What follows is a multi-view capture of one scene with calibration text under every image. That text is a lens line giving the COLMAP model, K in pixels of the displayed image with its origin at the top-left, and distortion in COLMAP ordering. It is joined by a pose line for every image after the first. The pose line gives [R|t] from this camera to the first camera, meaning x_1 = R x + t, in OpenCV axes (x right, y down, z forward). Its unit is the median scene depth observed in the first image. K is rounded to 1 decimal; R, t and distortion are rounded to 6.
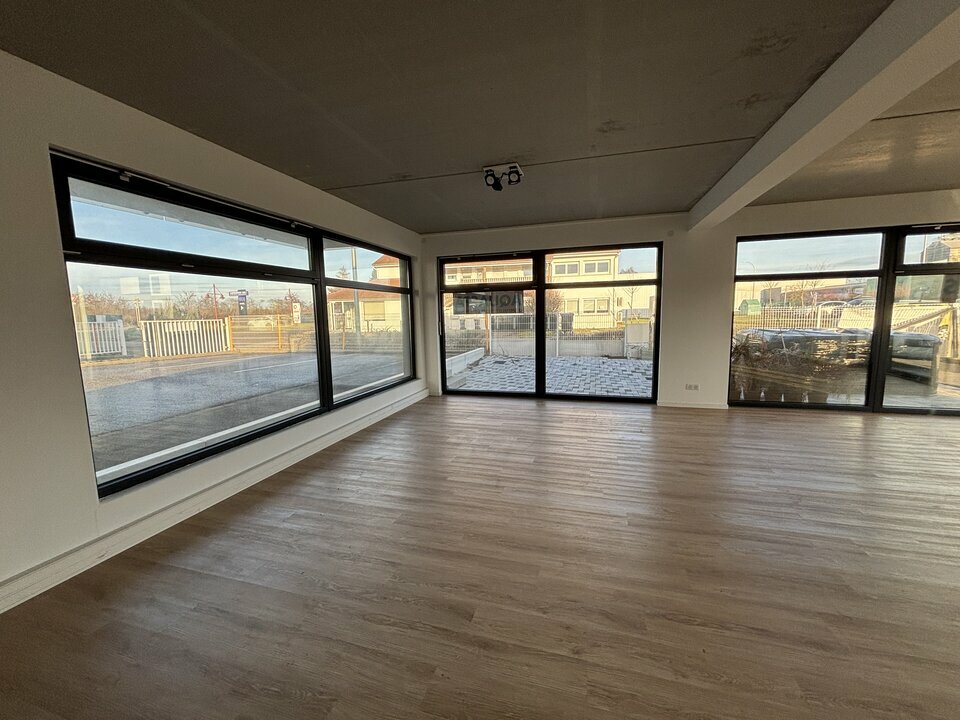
lens RADIAL K [[388.1, 0, 480.0], [0, 388.1, 360.0], [0, 0, 1]] dist [-0.002056, 0.002801]
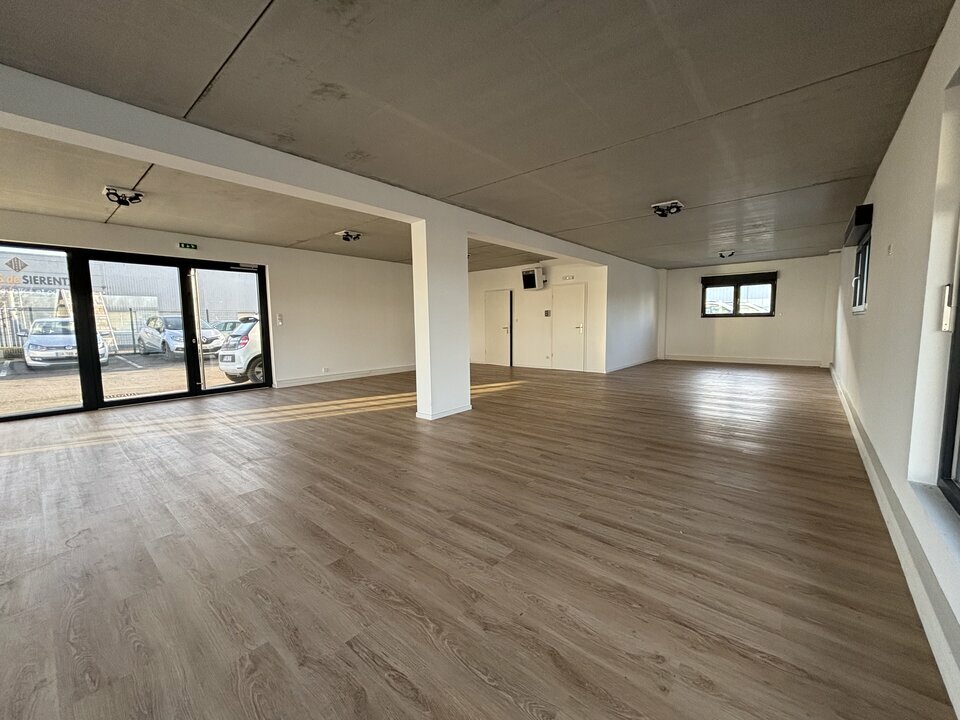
lens RADIAL K [[388.1, 0, 480.0], [0, 388.1, 360.0], [0, 0, 1]] dist [-0.002056, 0.002801]
pose [[-0.914218, -0.005783, 0.405181, -0.474689], [0.080212, 0.977531, 0.194935, -0.196336], [-0.397204, 0.210713, -0.893213, 2.488433]]
